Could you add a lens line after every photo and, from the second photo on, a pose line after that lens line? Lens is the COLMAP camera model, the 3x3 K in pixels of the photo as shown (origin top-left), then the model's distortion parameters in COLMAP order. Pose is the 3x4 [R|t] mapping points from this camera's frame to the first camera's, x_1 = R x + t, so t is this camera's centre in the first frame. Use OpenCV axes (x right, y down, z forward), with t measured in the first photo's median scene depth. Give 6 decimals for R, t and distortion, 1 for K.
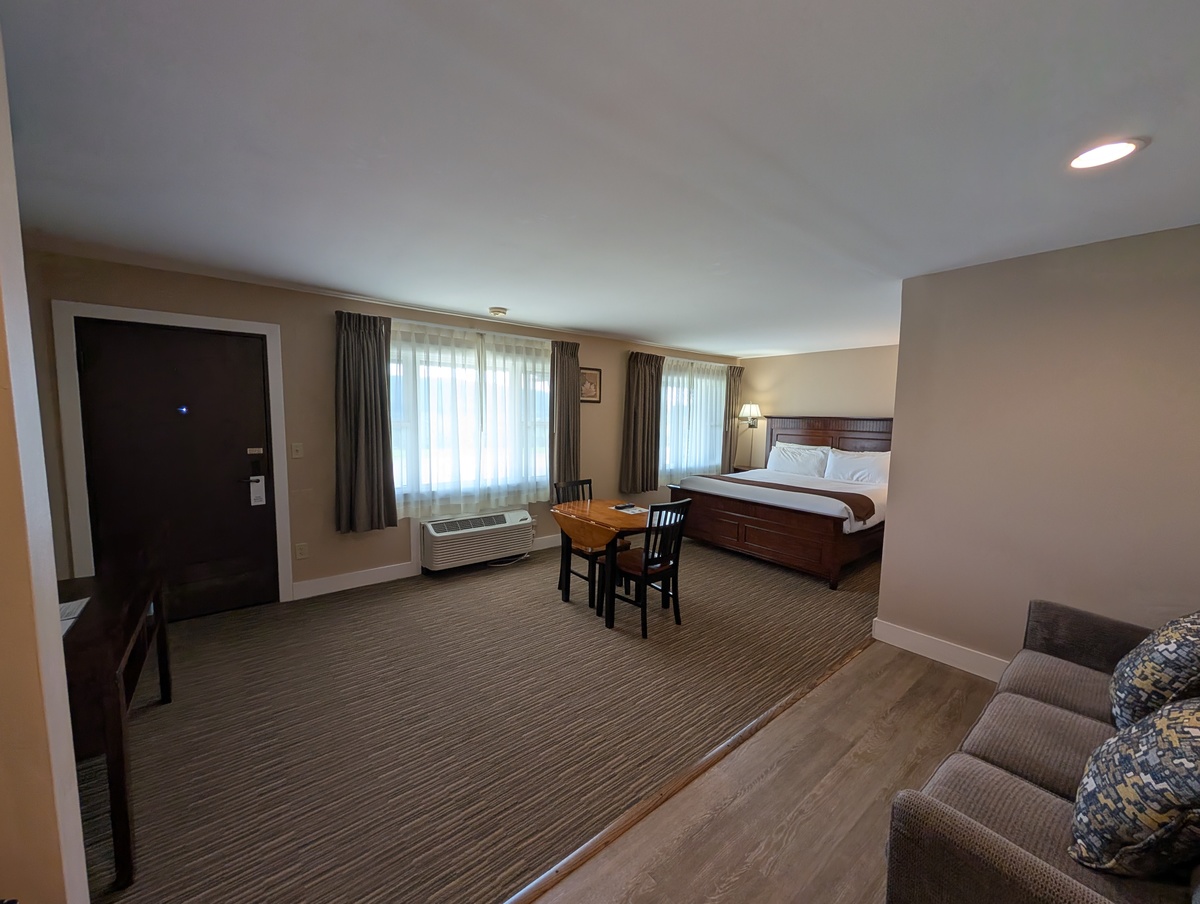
lens RADIAL K [[457.2, 0, 597.1], [0, 457.2, 456.7], [0, 0, 1]] dist [-0.002634, -0.000142]
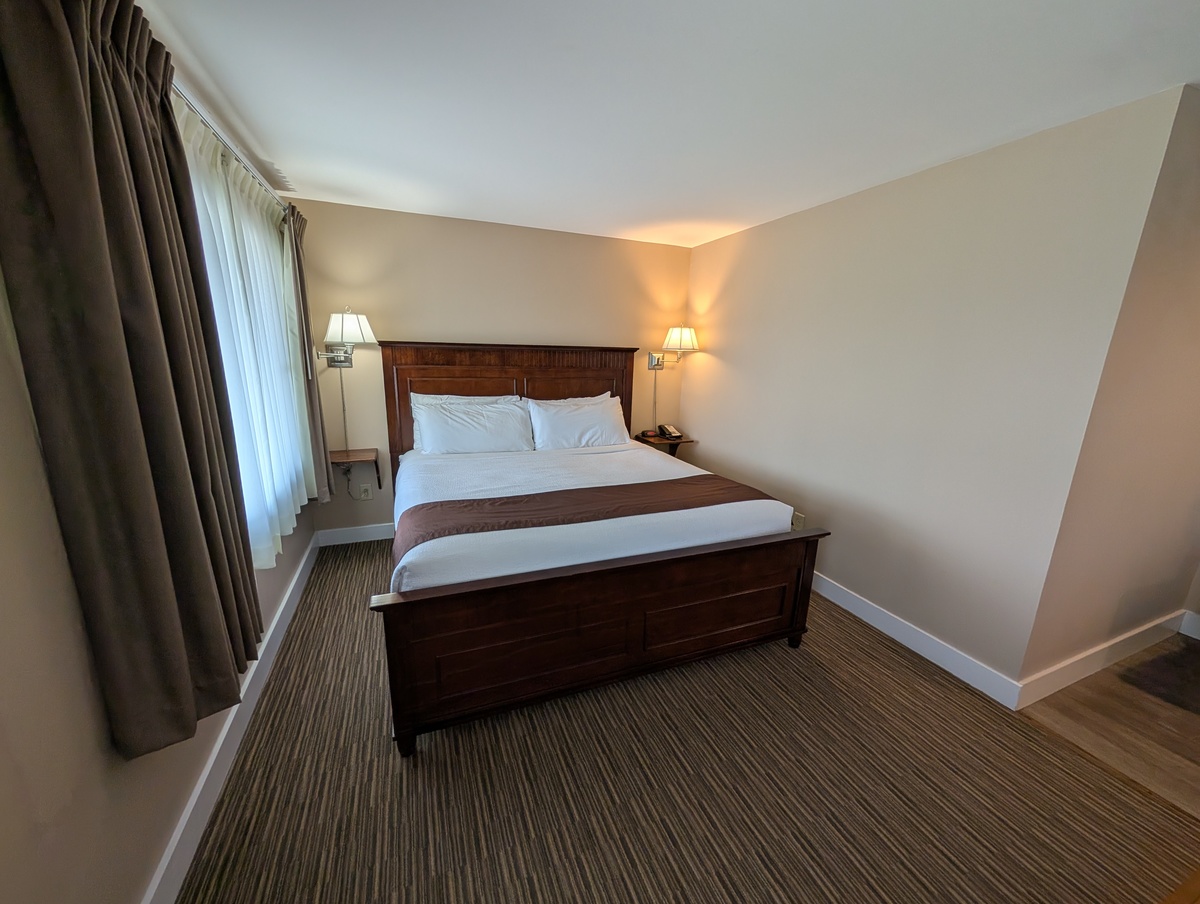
lens RADIAL K [[457.2, 0, 597.1], [0, 457.2, 456.7], [0, 0, 1]] dist [-0.002634, -0.000142]
pose [[0.290041, -0.224662, 0.930270, -0.044096], [0.070625, 0.974429, 0.213307, -0.071071], [-0.954405, 0.003833, 0.298491, 0.789020]]
